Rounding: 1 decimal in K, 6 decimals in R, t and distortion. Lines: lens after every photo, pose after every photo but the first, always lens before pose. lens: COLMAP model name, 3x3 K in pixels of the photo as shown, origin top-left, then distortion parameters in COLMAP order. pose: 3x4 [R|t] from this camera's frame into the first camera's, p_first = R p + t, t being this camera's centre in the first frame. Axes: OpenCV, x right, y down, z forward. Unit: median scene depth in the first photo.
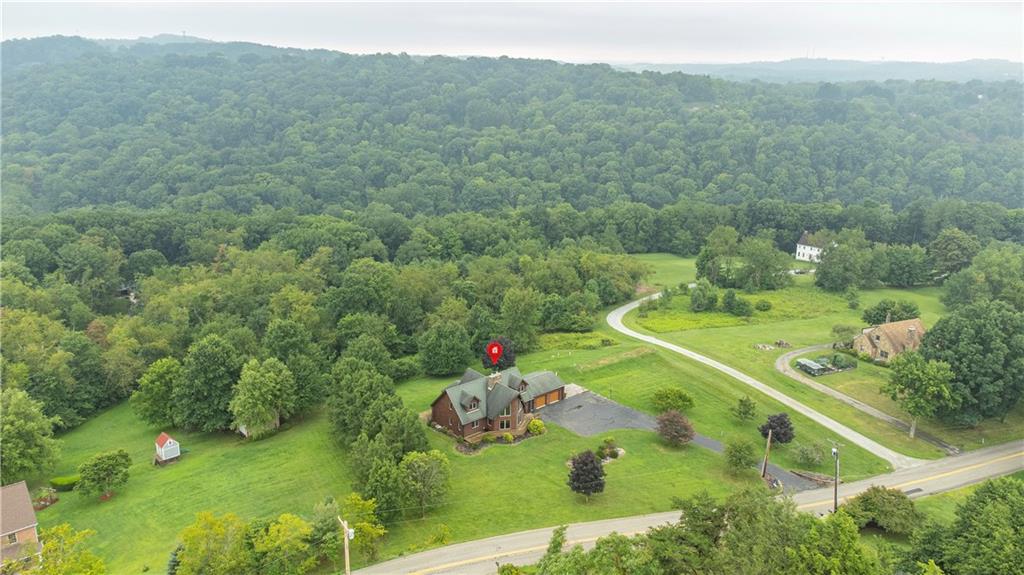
lens RADIAL K [[760.1, 0, 507.9], [0, 760.1, 287.6], [0, 0, 1]] dist [0.038793, 0.030896]
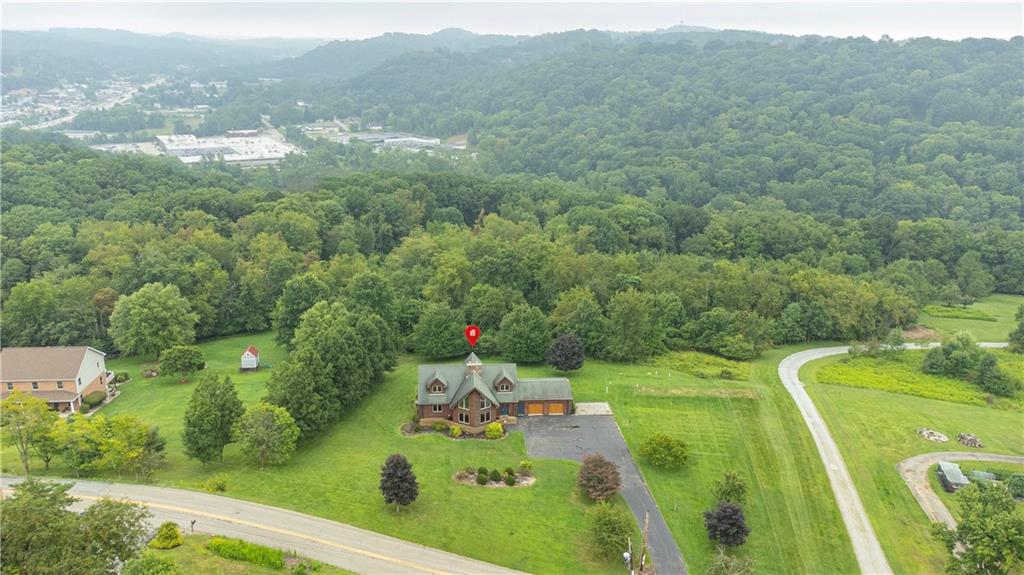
lens RADIAL K [[760.1, 0, 512.1], [0, 760.1, 284.1], [0, 0, 1]] dist [0.038793, 0.030896]
pose [[0.805000, 0.177027, -0.566247, 0.108229], [-0.172264, 0.983070, 0.062442, -0.009714], [0.567714, 0.047278, 0.821867, 0.052631]]
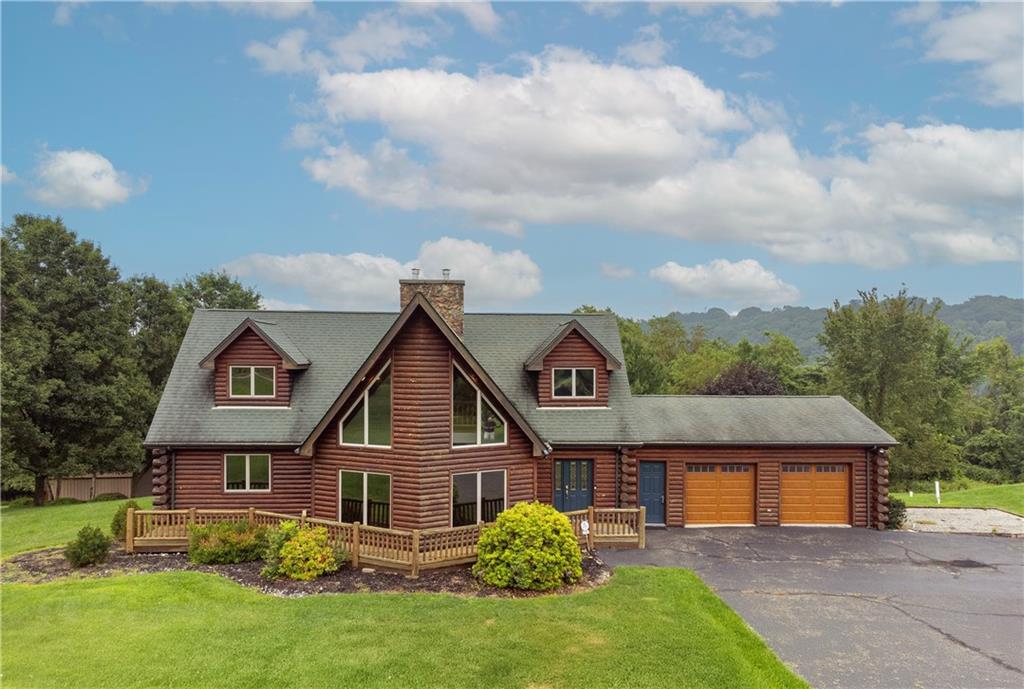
lens RADIAL K [[784.1, 0, 508.5], [0, 784.1, 347.6], [0, 0, 1]] dist [0.046536, 0.002023]
pose [[0.790547, -0.008707, -0.612339, 0.026444], [-0.173962, 0.955515, -0.238177, 0.036910], [0.587173, 0.294814, 0.753865, 0.175162]]
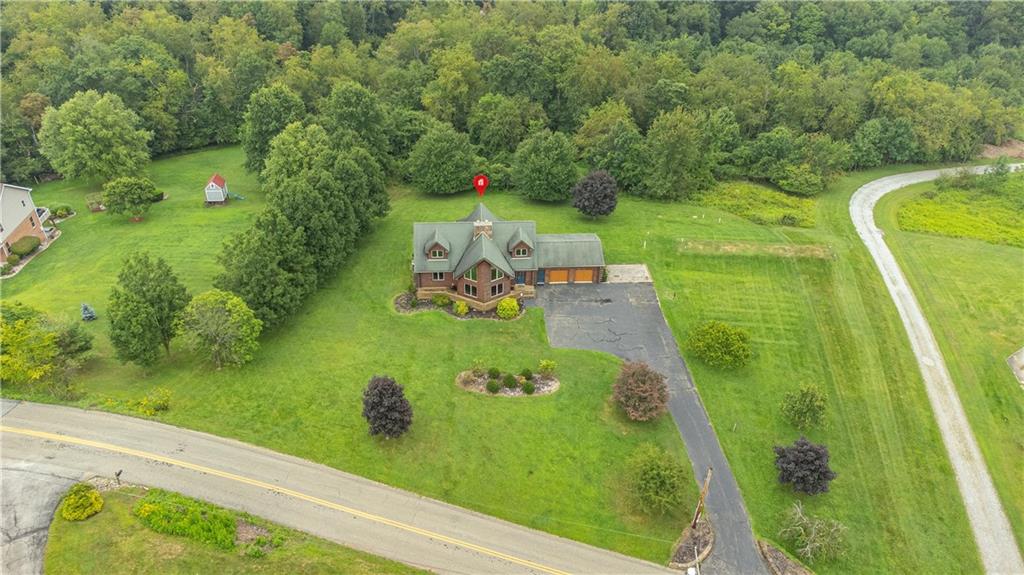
lens RADIAL K [[760.1, 0, 512.7], [0, 760.1, 283.0], [0, 0, 1]] dist [0.038793, 0.030896]
pose [[0.795214, 0.346323, -0.497689, 0.080518], [-0.178192, 0.918064, 0.354128, -0.020259], [0.579553, -0.192924, 0.791769, 0.085834]]
